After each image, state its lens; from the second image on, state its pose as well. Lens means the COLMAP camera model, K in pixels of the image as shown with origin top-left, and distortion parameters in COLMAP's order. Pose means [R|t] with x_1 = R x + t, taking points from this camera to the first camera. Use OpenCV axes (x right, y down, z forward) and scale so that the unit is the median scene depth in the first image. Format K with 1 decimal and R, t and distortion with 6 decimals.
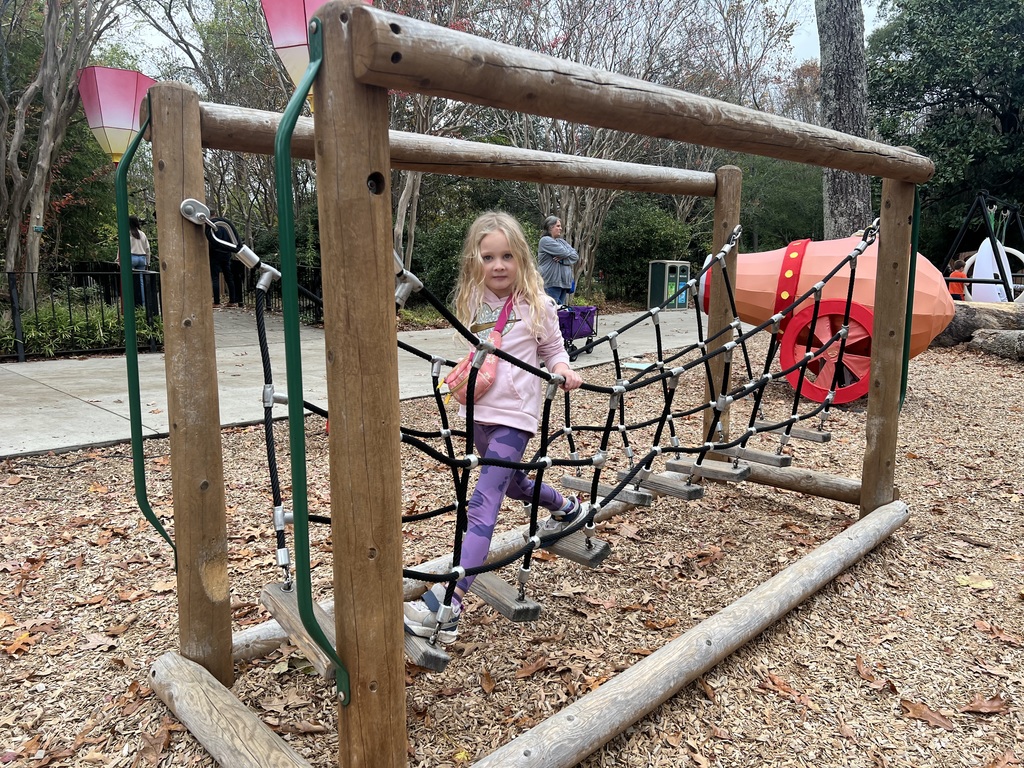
lens RADIAL K [[771.9, 0, 512.5], [0, 771.9, 386.5], [0, 0, 1]] dist [0.003527, -0.001515]
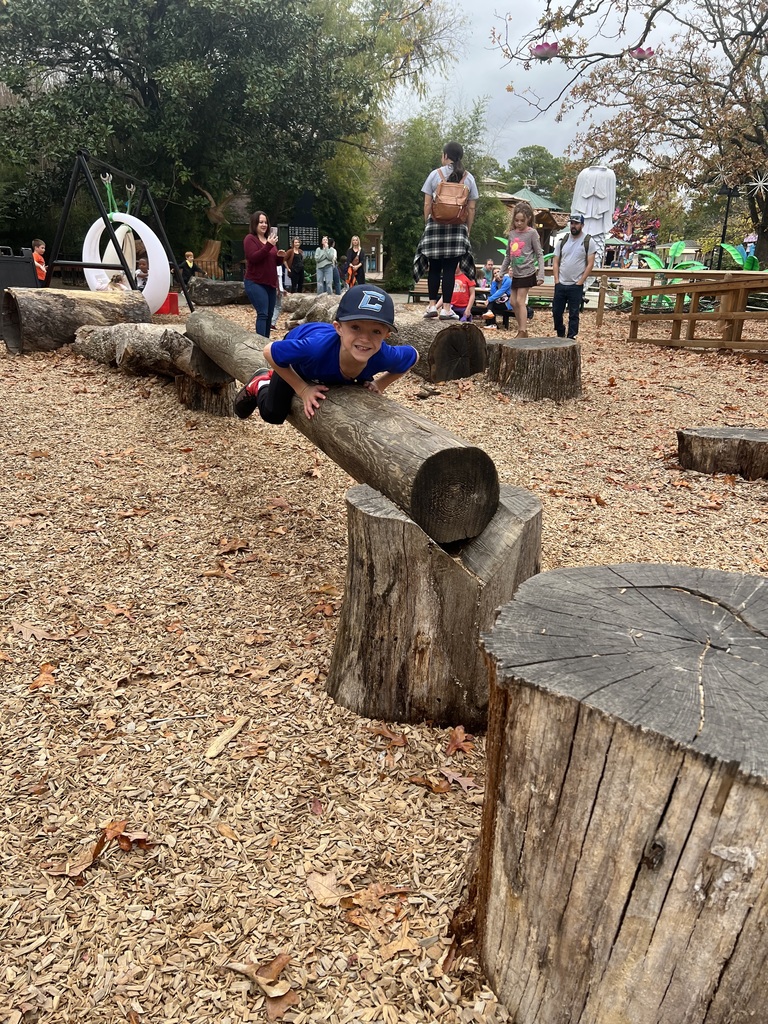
lens RADIAL K [[771.9, 0, 384.3], [0, 771.9, 512.0], [0, 0, 1]] dist [0.003527, -0.001515]
pose [[0.711186, -0.200865, 0.673697, 0.248646], [0.089788, 0.976417, 0.196337, -0.015274], [-0.697247, -0.079142, 0.712449, 0.201332]]
